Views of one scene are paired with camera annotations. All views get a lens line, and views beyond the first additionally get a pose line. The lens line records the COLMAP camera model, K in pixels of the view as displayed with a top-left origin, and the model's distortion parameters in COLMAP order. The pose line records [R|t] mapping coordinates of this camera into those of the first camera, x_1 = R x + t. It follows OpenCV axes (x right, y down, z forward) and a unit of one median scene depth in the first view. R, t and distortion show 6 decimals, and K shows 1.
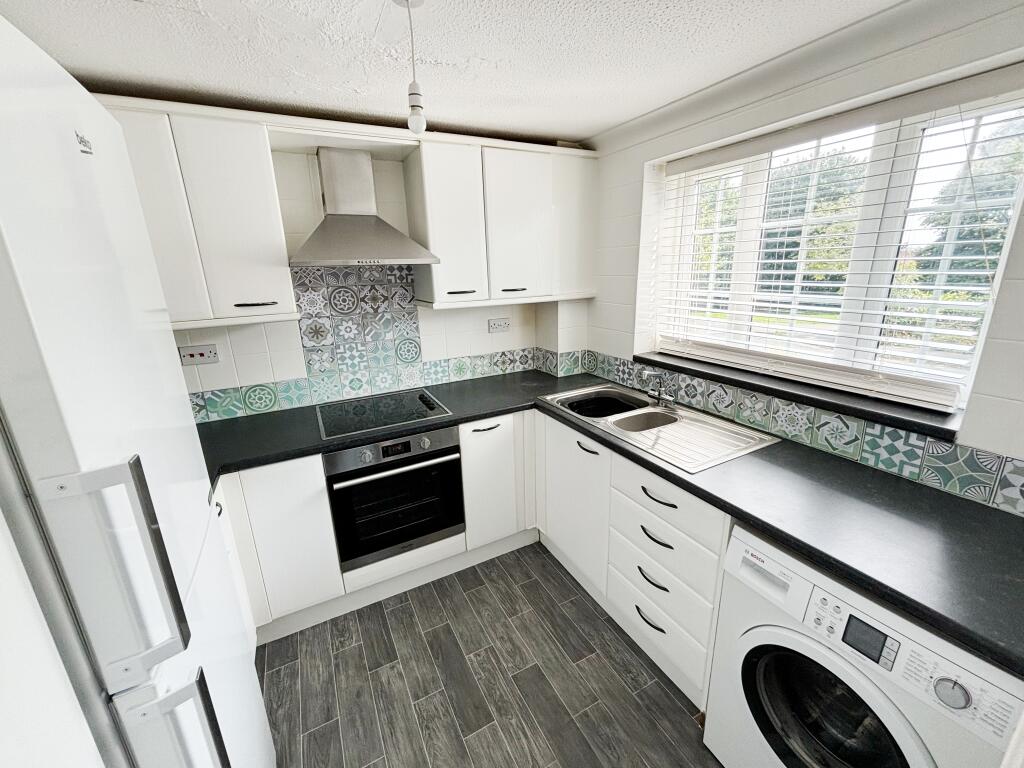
lens RADIAL K [[413.1, 0, 512.4], [0, 413.1, 381.3], [0, 0, 1]] dist [0.000480, -0.000058]
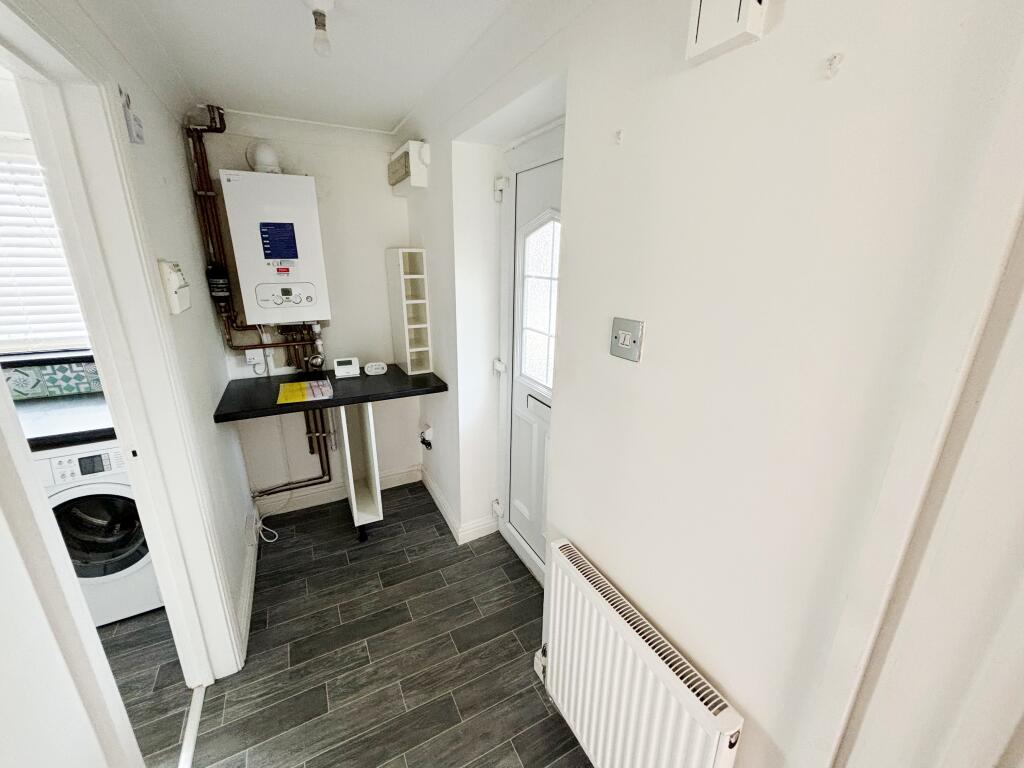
lens RADIAL K [[413.1, 0, 512.5], [0, 413.1, 382.7], [0, 0, 1]] dist [0.000480, -0.000058]
pose [[0.001536, -0.263359, 0.964697, -0.559490], [0.258616, 0.931983, 0.254017, 0.215624], [-0.965979, 0.249096, 0.069540, -0.699040]]
